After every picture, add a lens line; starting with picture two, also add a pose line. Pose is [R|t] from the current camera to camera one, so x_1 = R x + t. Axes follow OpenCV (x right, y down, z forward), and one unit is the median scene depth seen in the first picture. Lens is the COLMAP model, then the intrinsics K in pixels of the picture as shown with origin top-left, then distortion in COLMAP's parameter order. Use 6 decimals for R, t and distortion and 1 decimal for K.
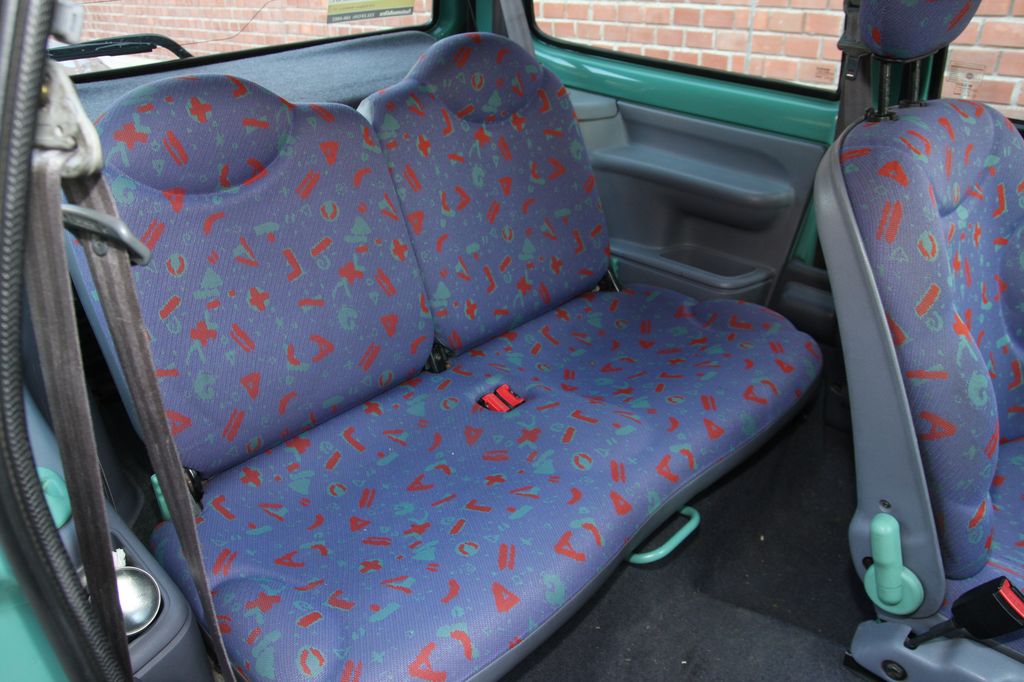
lens RADIAL K [[769.7, 0, 502.6], [0, 769.7, 348.5], [0, 0, 1]] dist [-0.146898, 0.112069]
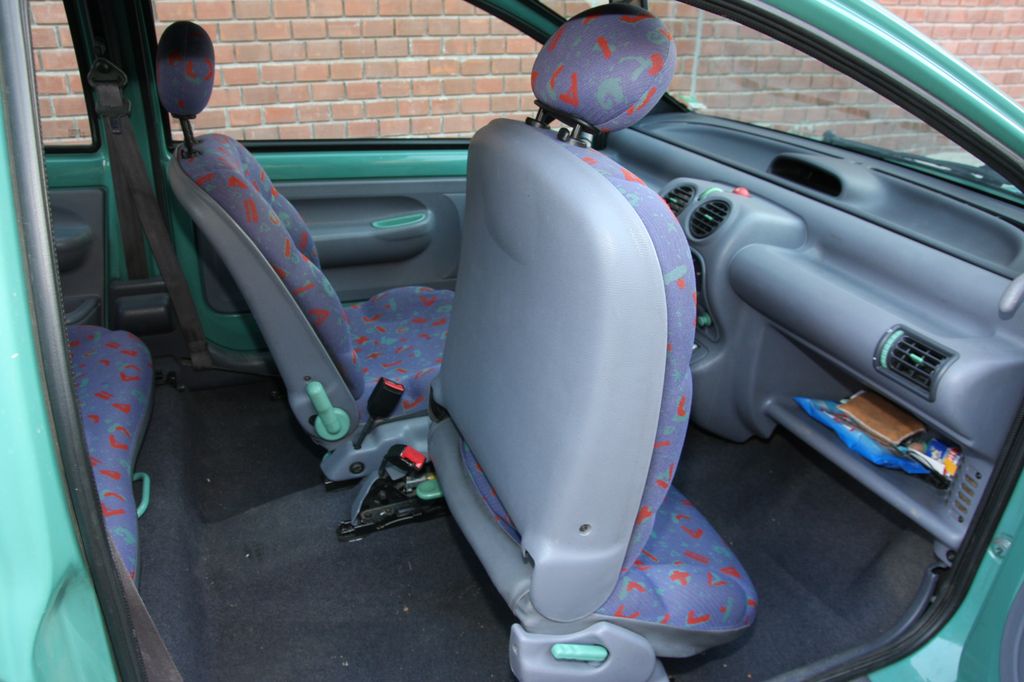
lens RADIAL K [[769.7, 0, 502.6], [0, 769.7, 348.5], [0, 0, 1]] dist [-0.146898, 0.112069]
pose [[0.428738, -0.370040, 0.824168, -0.567498], [0.401501, 0.895270, 0.193101, 0.002342], [-0.809309, 0.248115, 0.532408, -0.207340]]
